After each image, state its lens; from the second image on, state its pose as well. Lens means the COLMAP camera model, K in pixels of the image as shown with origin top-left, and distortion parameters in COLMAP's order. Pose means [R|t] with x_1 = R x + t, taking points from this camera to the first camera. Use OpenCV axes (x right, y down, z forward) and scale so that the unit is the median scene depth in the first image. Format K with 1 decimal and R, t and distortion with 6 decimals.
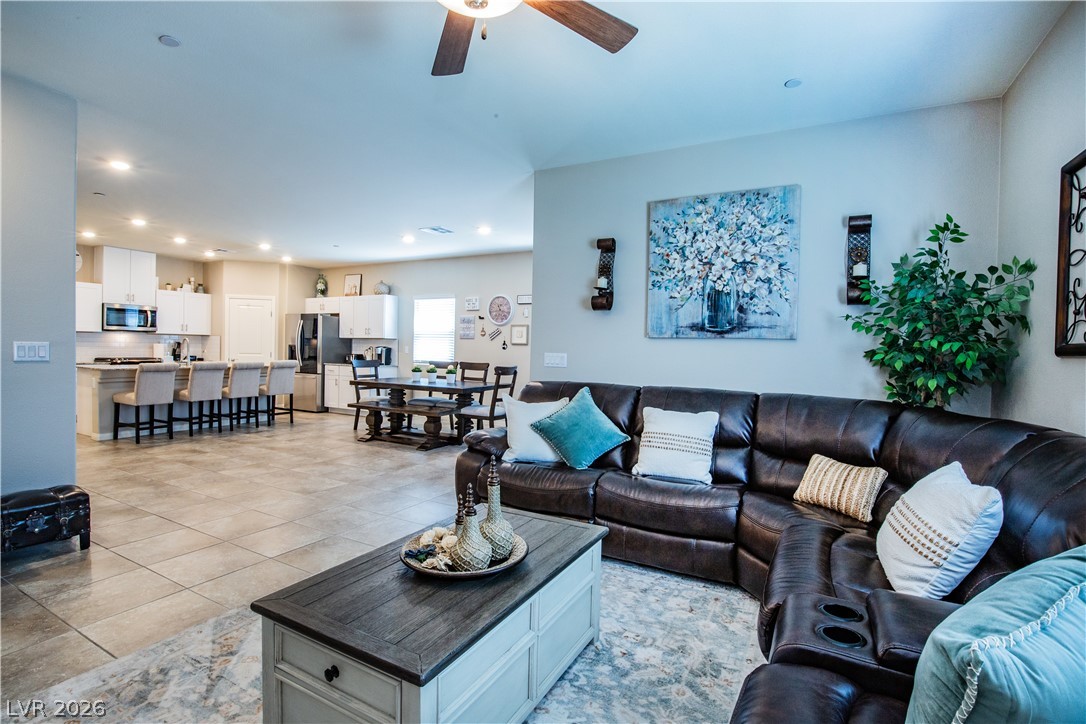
lens RADIAL K [[512.1, 0, 546.0], [0, 512.1, 361.0], [0, 0, 1]] dist [-0.048265, 0.009721]
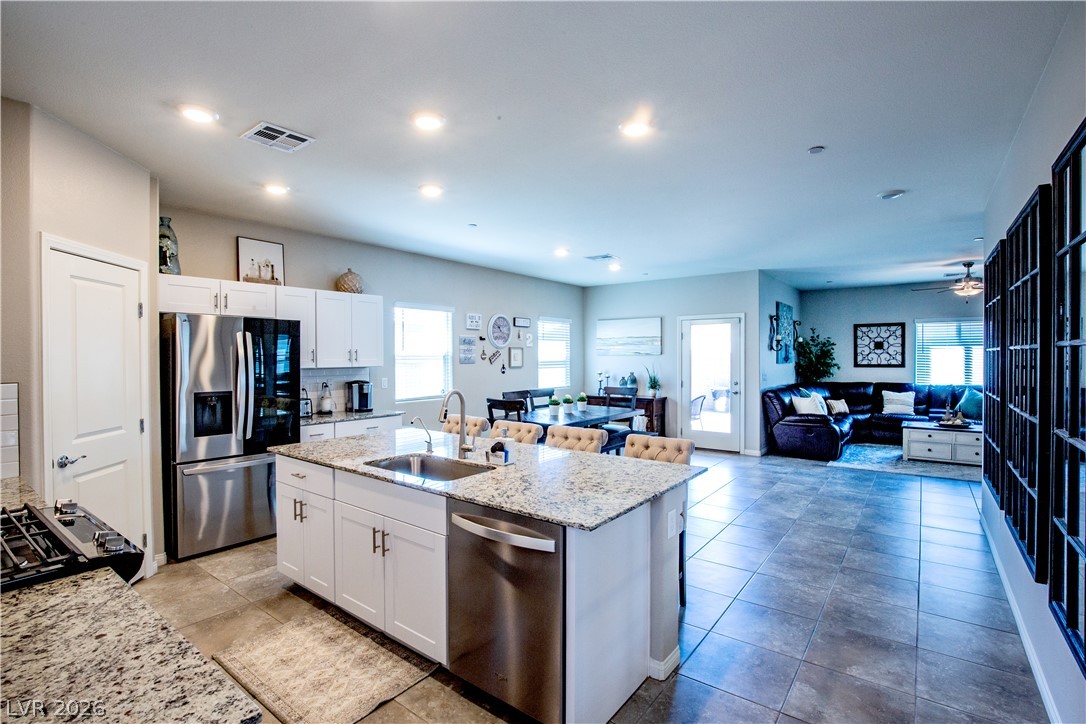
lens RADIAL K [[505.7, 0, 544.4], [0, 505.7, 362.1], [0, 0, 1]] dist [-0.026306, 0.009417]
pose [[0.161646, -0.034848, 0.986233, -1.072530], [0.029121, 0.999110, 0.030530, -0.075959], [-0.986419, 0.023785, 0.162517, 0.850394]]
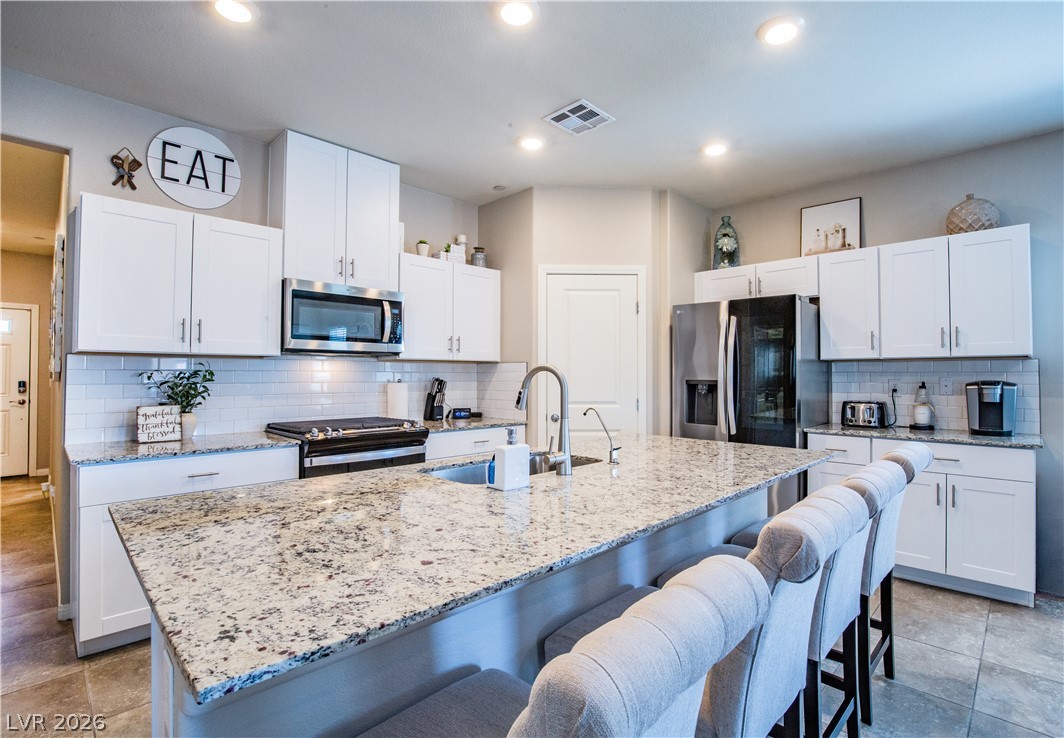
lens RADIAL K [[507.7, 0, 553.5], [0, 507.7, 366.1], [0, 0, 1]] dist [-0.027224, 0.000528]
pose [[0.961966, -0.025195, -0.272005, -0.634085], [0.013164, 0.998856, -0.045967, -0.033139], [0.272852, 0.040638, 0.961197, 0.736237]]
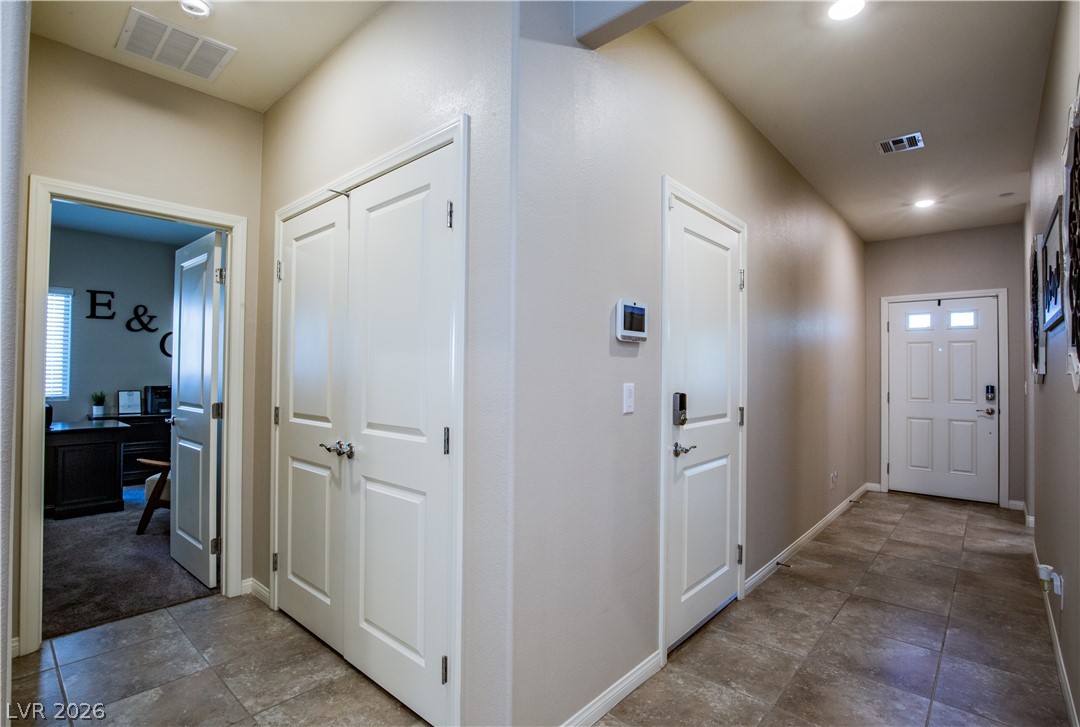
lens RADIAL K [[510.6, 0, 540.0], [0, 510.6, 363.5], [0, 0, 1]] dist [-0.020379, -0.000037]
pose [[-0.241893, -0.041426, -0.969418, -0.903606], [-0.036342, 0.998774, -0.033613, -0.042327], [0.969622, 0.027100, -0.243102, 0.858914]]
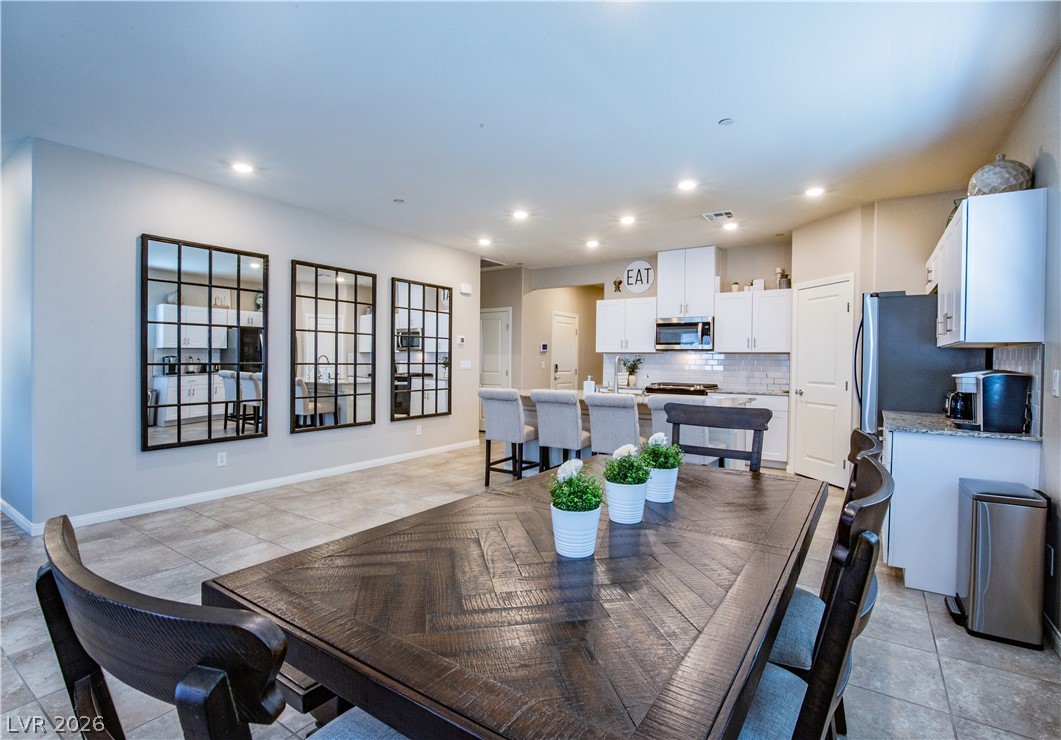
lens RADIAL K [[512.2, 0, 530.5], [0, 512.2, 370.0], [0, 0, 1]] dist [-0.001745, -0.030312]
pose [[-0.104623, -0.002376, -0.994509, 0.009230], [-0.035720, 0.999361, 0.001370, -0.023542], [0.993870, 0.035667, -0.104641, 0.934673]]
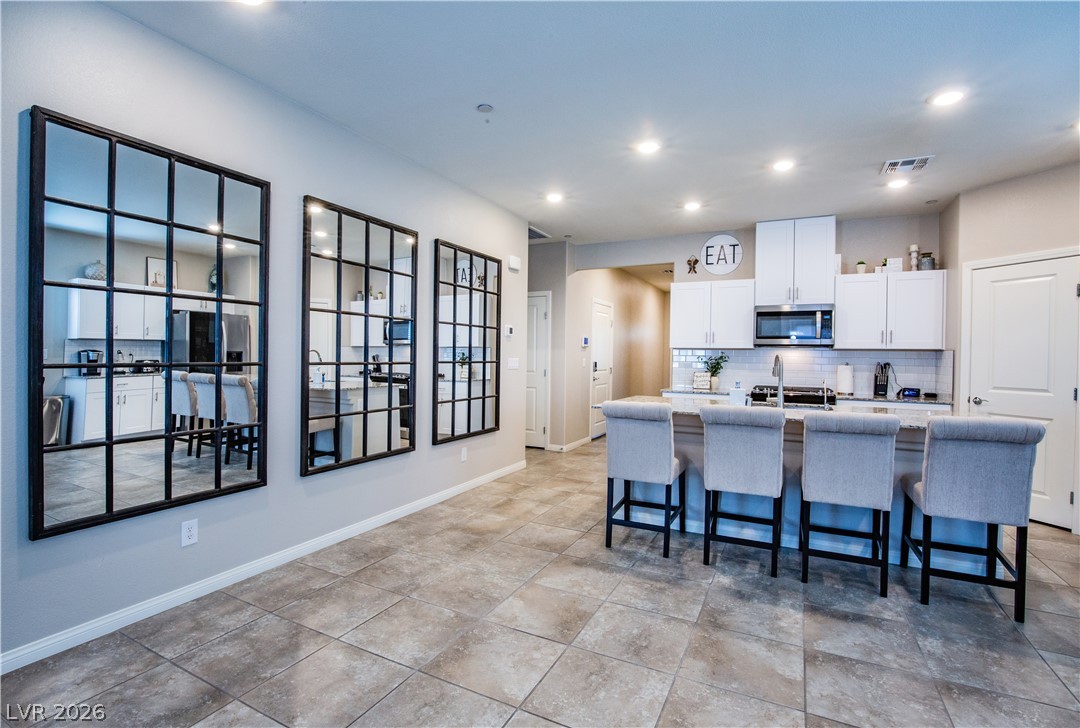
lens RADIAL K [[505.8, 0, 535.0], [0, 505.8, 363.3], [0, 0, 1]] dist [-0.026514, 0.000113]
pose [[0.012423, -0.006287, -0.999903, -0.215858], [-0.036574, 0.999308, -0.006738, -0.023977], [0.999254, 0.036654, 0.012185, 0.734456]]
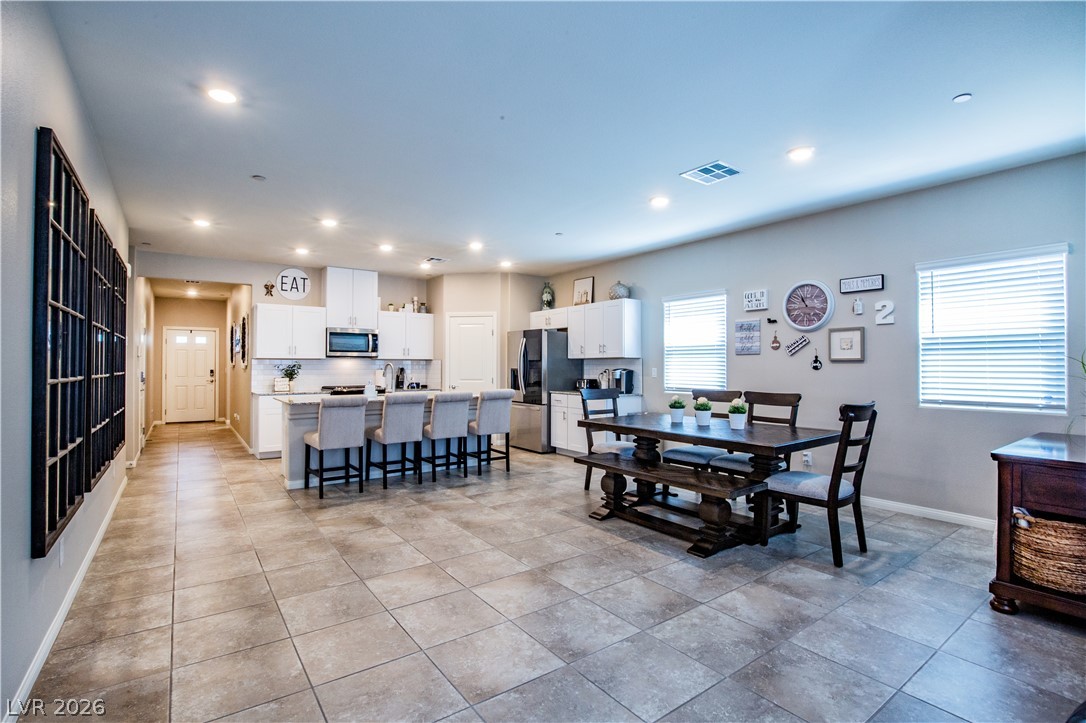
lens RADIAL K [[505.7, 0, 544.4], [0, 505.7, 361.6], [0, 0, 1]] dist [-0.026306, 0.009417]
pose [[0.899119, -0.025572, -0.436956, -0.122378], [0.009169, 0.999173, -0.039608, -0.012907], [0.437608, 0.031605, 0.898610, 0.352323]]
